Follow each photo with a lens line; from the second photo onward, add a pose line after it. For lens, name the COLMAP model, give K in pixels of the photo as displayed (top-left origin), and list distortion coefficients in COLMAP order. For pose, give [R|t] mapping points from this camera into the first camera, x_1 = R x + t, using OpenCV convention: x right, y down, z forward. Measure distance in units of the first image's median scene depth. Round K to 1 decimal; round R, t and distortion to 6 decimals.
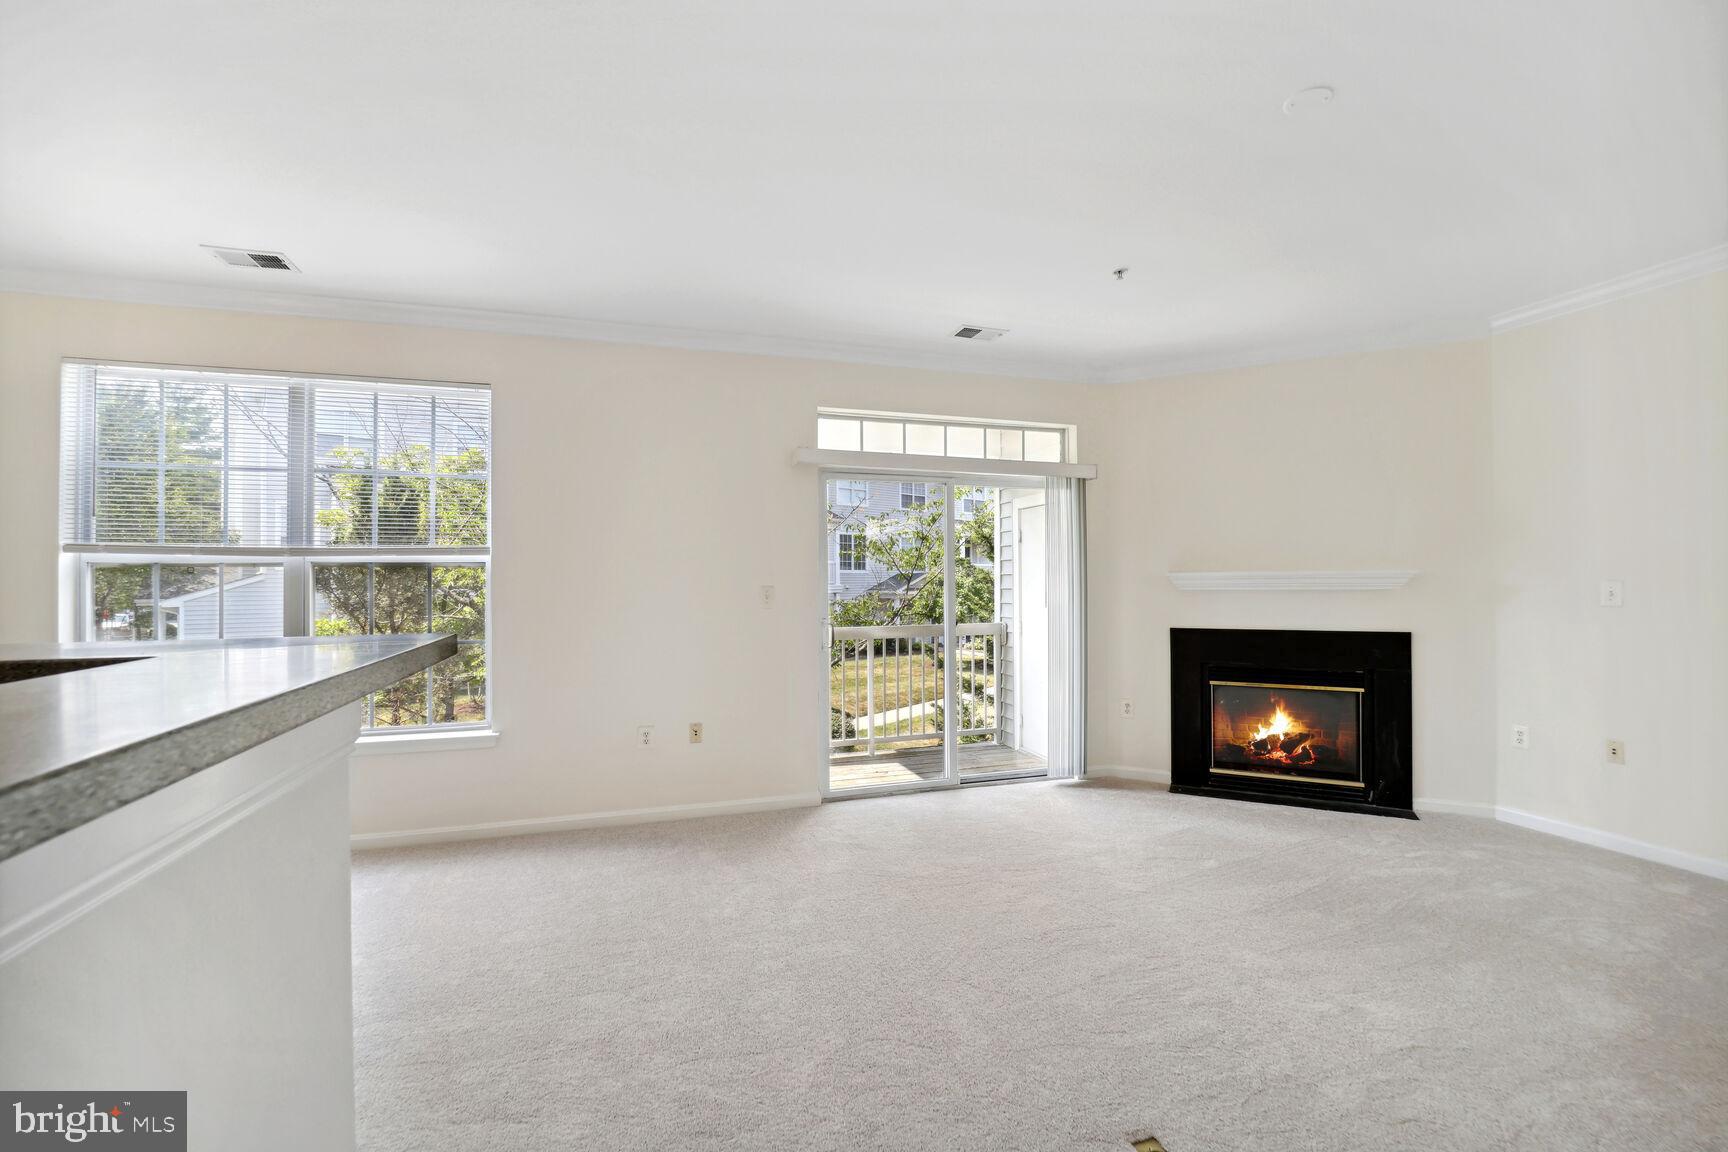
lens RADIAL K [[715.1, 0, 860.1], [0, 715.1, 582.3], [0, 0, 1]] dist [-0.001583, -0.000070]
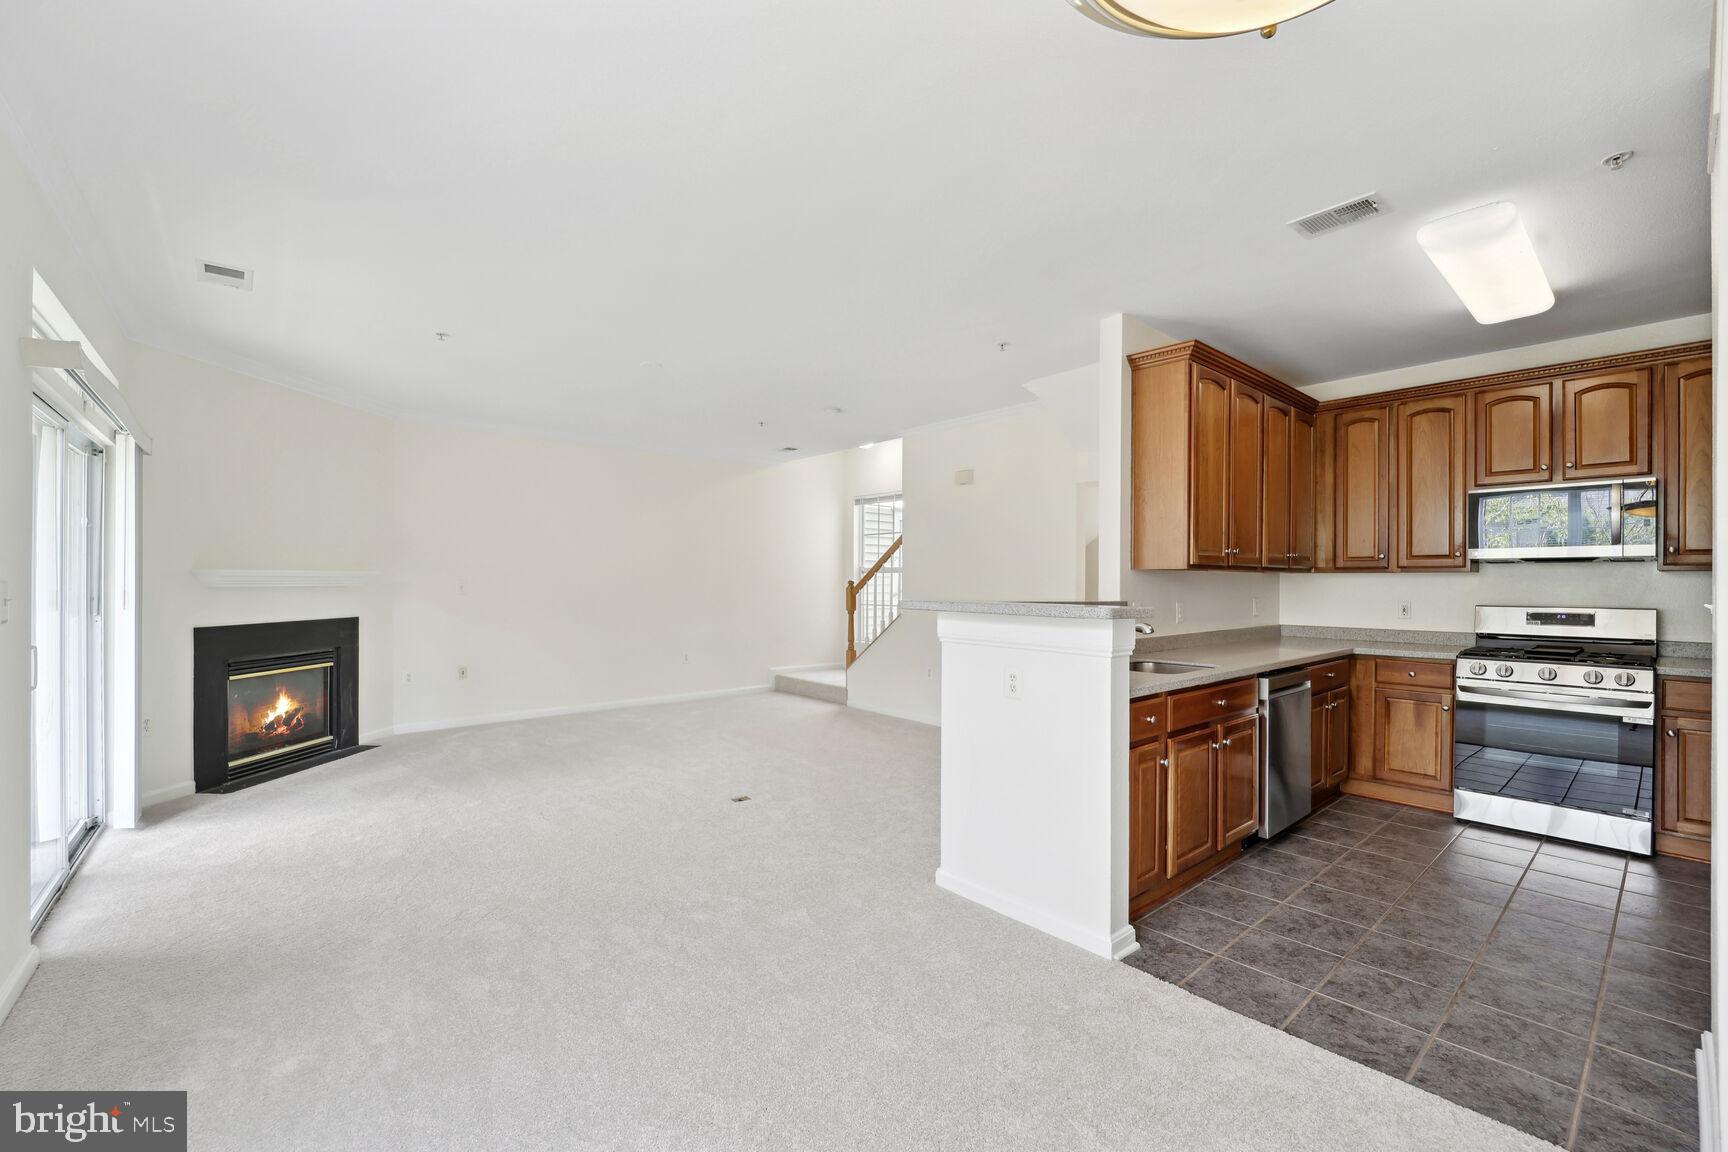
lens RADIAL K [[715.1, 0, 860.1], [0, 715.1, 582.3], [0, 0, 1]] dist [-0.001583, -0.000070]
pose [[-0.392932, 0.003518, 0.919561, -0.833631], [-0.008193, 0.999940, -0.007327, 0.005016], [-0.919531, -0.010413, -0.392880, 0.612468]]
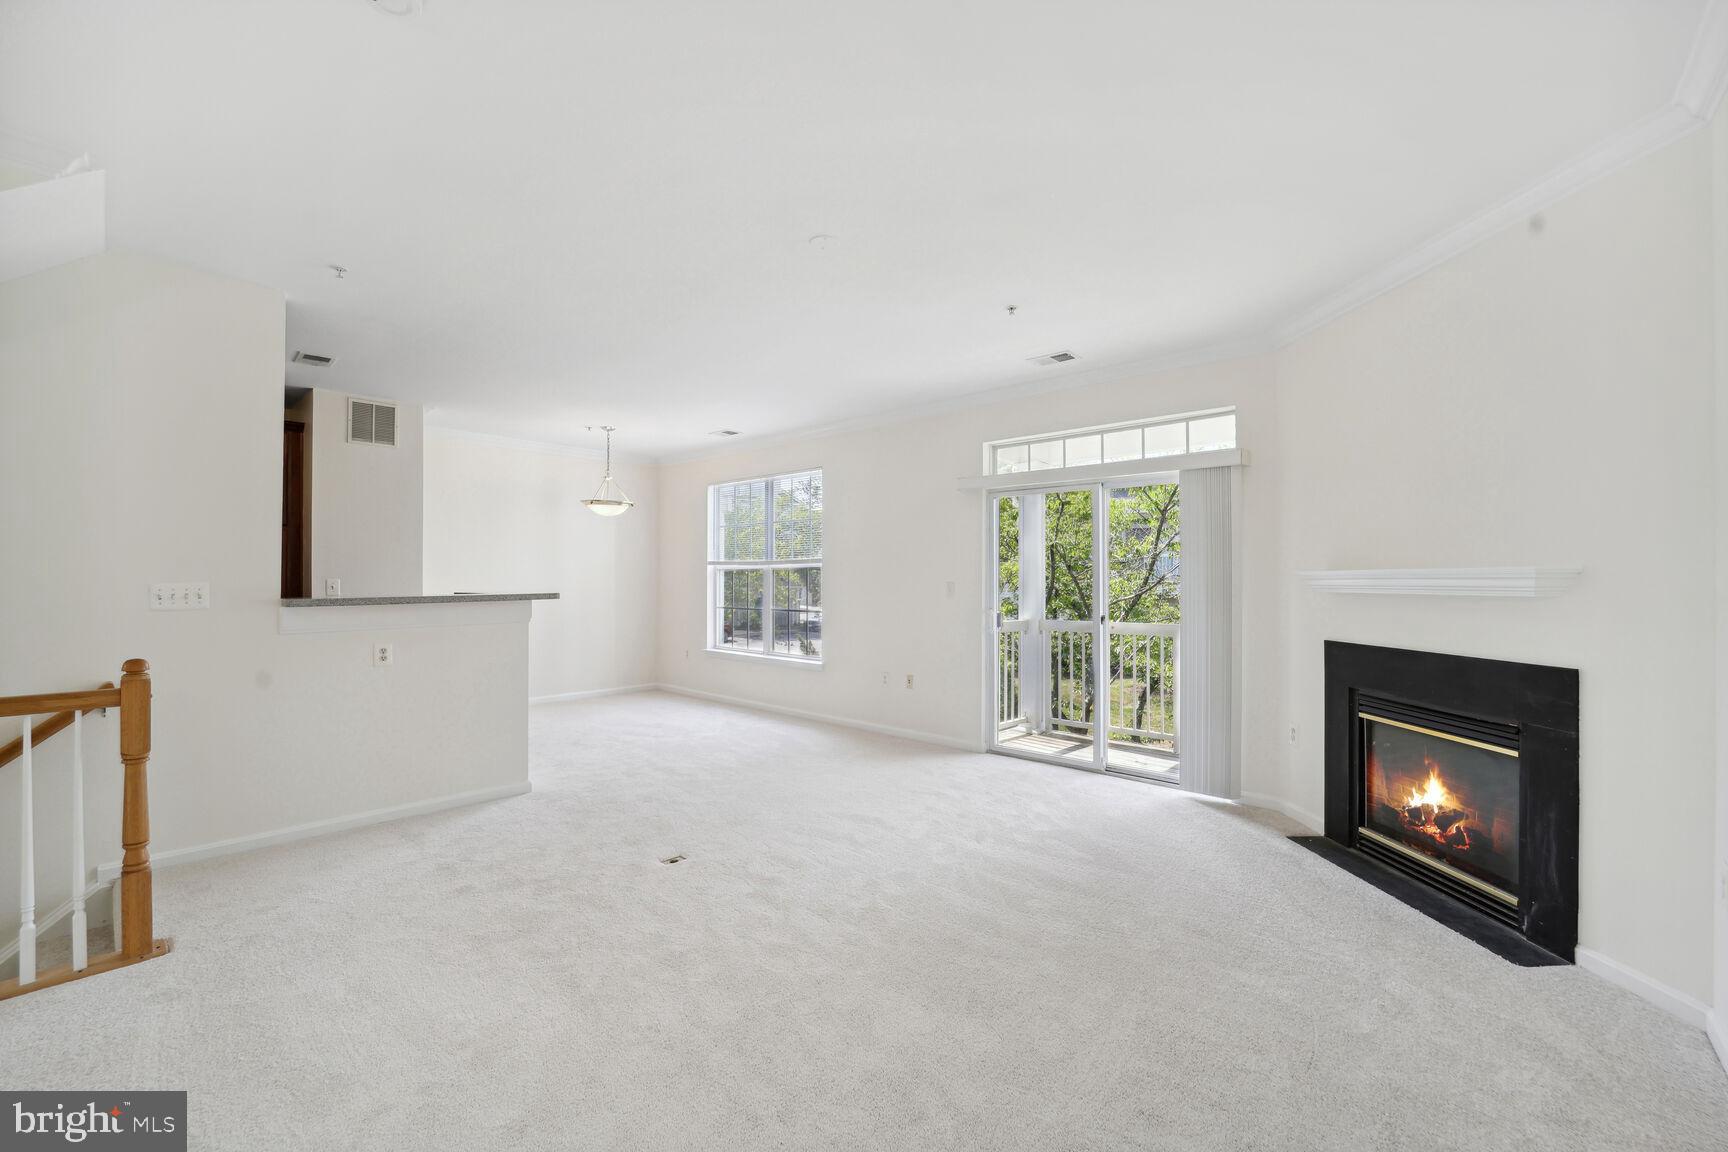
lens RADIAL K [[715.1, 0, 860.1], [0, 715.1, 582.3], [0, 0, 1]] dist [-0.001583, -0.000070]
pose [[0.500050, 0.009641, -0.865943, 0.931072], [-0.006517, 0.999952, 0.007370, -0.003508], [0.865972, 0.001958, 0.500088, 0.164953]]
